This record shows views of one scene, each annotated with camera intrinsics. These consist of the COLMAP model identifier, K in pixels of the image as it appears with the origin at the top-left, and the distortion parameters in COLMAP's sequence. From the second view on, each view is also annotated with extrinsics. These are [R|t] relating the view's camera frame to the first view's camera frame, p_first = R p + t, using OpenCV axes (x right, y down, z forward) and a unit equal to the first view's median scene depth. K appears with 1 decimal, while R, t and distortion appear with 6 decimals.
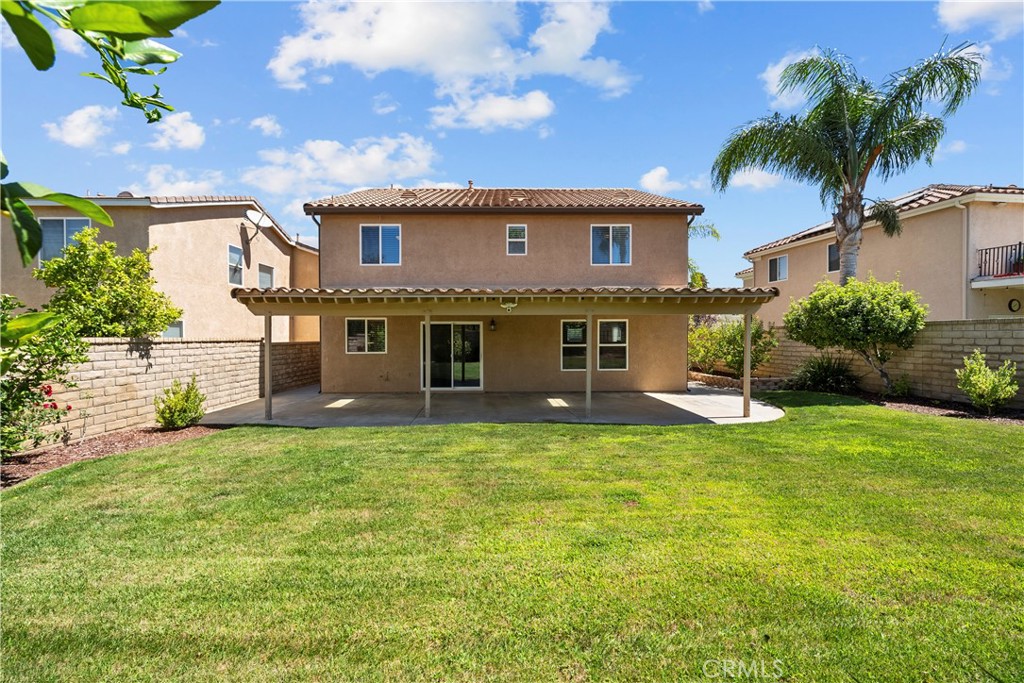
lens RADIAL K [[401.5, 0, 510.3], [0, 401.5, 352.4], [0, 0, 1]] dist [0.001870, 0.000017]
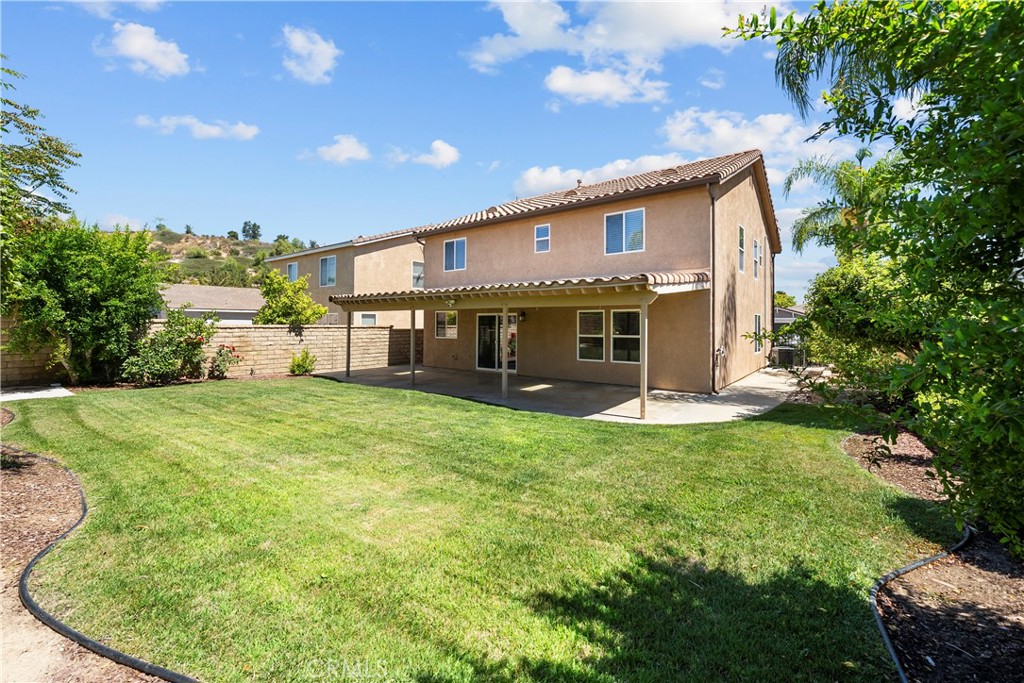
lens RADIAL K [[432.1, 0, 507.3], [0, 432.1, 330.5], [0, 0, 1]] dist [-0.000279, -0.000060]
pose [[0.775416, 0.015428, -0.631262, 0.691306], [-0.031673, 0.999393, -0.014481, -0.008281], [0.630656, 0.031223, 0.775434, 0.029596]]
